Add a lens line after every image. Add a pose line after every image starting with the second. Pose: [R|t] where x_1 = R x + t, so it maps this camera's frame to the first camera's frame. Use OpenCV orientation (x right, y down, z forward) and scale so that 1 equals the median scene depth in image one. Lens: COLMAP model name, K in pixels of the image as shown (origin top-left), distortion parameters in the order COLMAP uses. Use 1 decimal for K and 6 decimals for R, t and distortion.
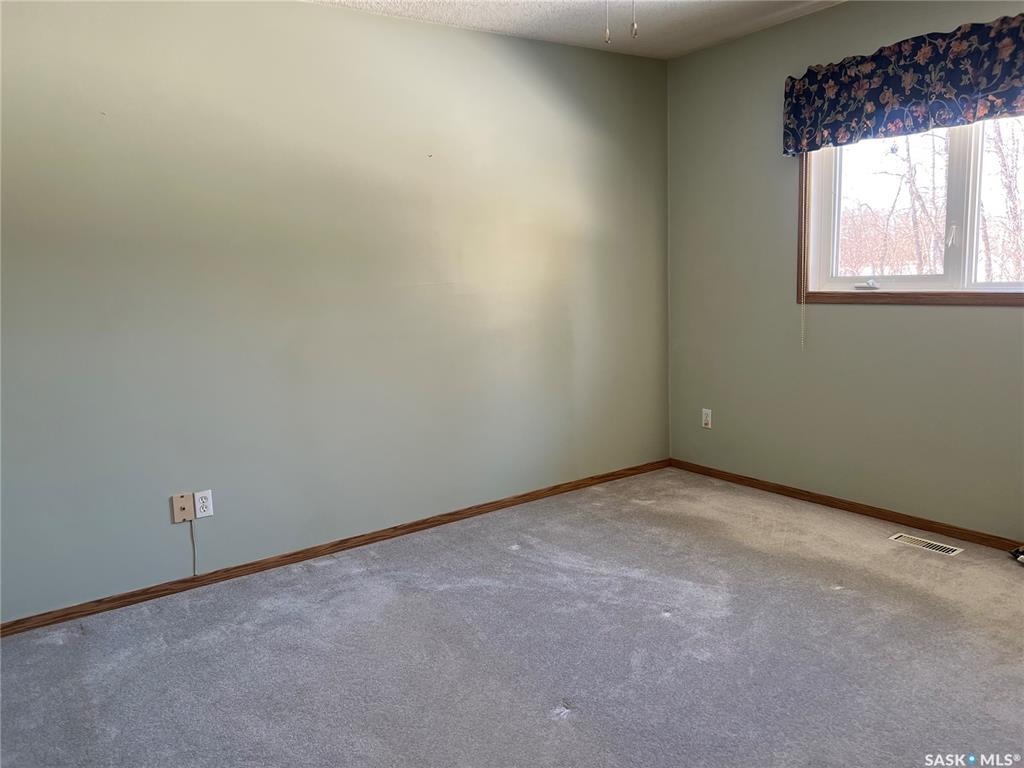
lens RADIAL K [[777.0, 0, 508.9], [0, 777.0, 389.5], [0, 0, 1]] dist [0.073214, -0.084952]
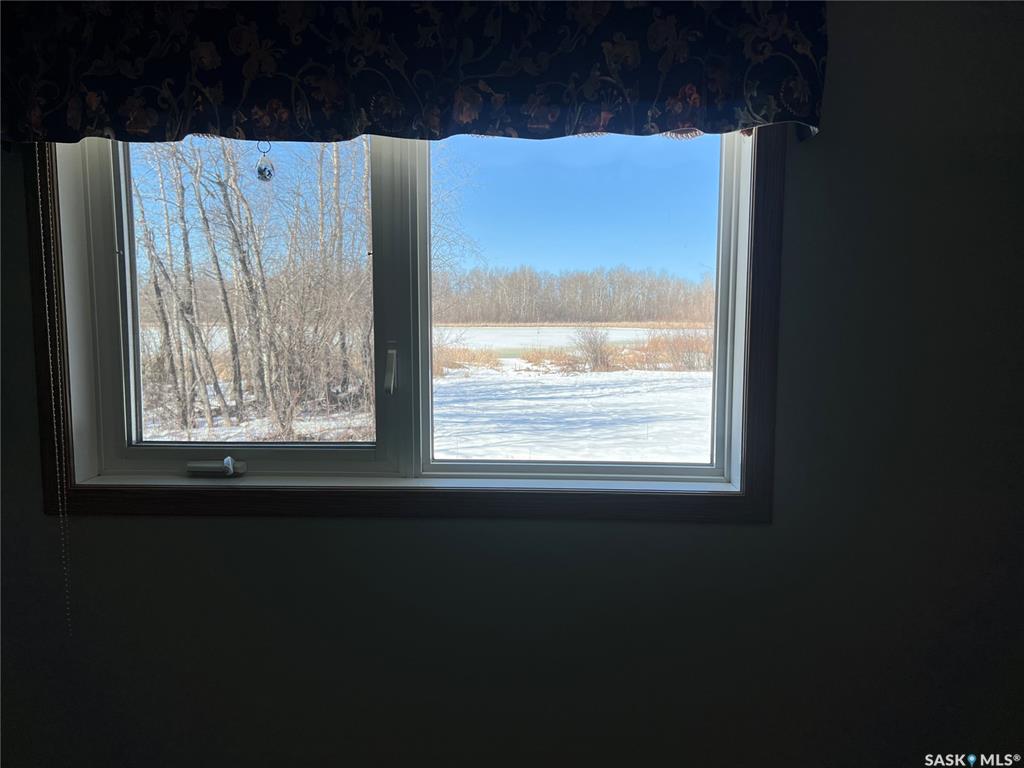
lens RADIAL K [[777.0, 0, 516.4], [0, 777.0, 389.4], [0, 0, 1]] dist [0.073214, -0.084952]
pose [[0.615029, -0.035612, 0.787700, 0.228317], [0.095497, 0.994990, -0.029580, -0.158971], [-0.782701, 0.093415, 0.615348, 0.636410]]
